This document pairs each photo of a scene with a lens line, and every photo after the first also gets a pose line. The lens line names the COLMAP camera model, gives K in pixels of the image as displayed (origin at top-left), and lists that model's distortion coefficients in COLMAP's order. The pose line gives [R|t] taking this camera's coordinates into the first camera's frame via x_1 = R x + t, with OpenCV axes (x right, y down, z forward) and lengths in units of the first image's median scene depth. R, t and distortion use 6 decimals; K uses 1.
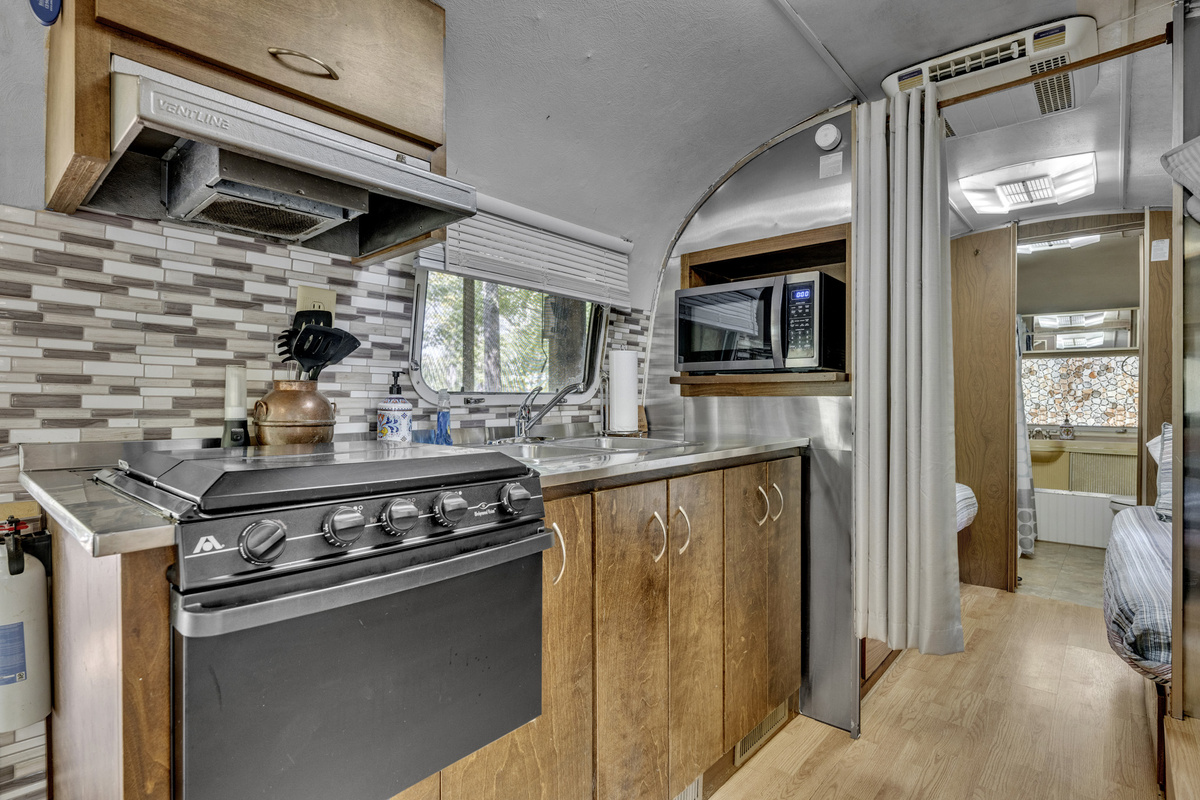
lens RADIAL K [[590.9, 0, 603.8], [0, 590.9, 403.9], [0, 0, 1]] dist [0.003844, -0.000953]
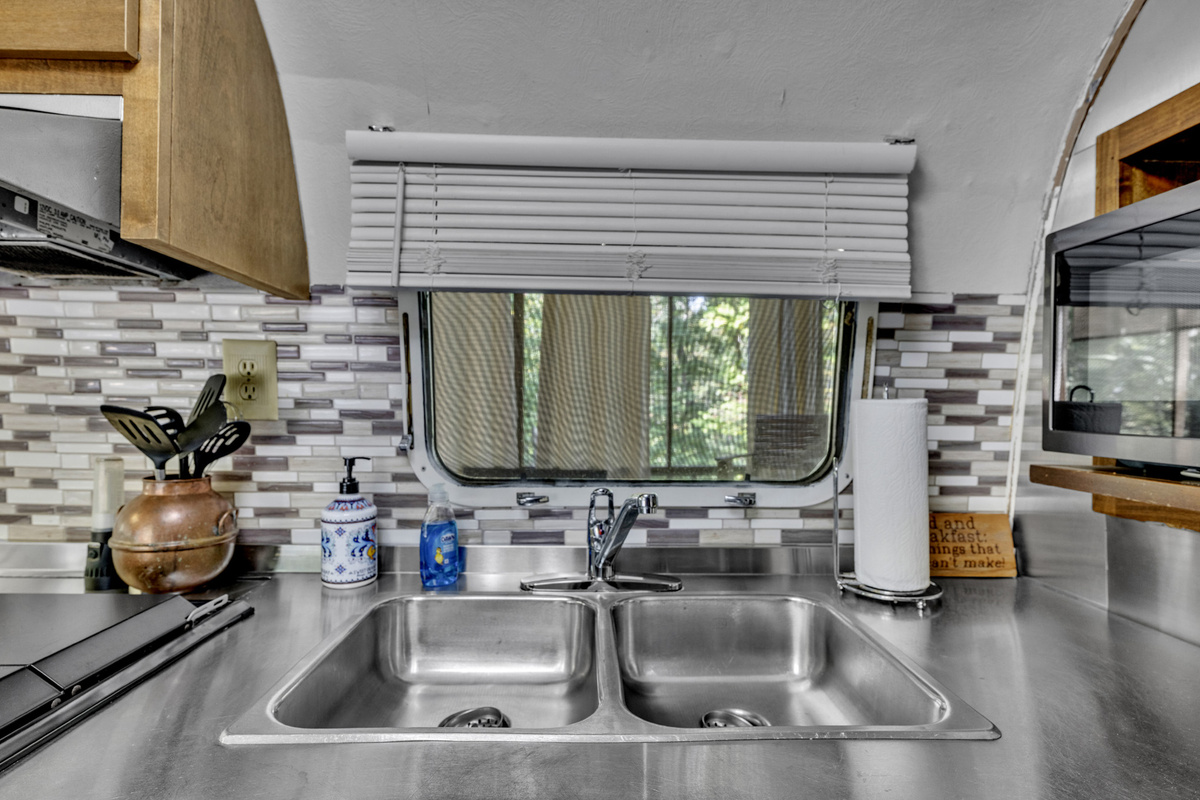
lens RADIAL K [[590.9, 0, 595.4], [0, 590.9, 398.1], [0, 0, 1]] dist [0.003844, -0.000953]
pose [[0.673415, 0.000264, -0.739265, 0.285969], [-0.015189, 0.999794, -0.013479, -0.111426], [0.739109, 0.020305, 0.673280, 0.752470]]
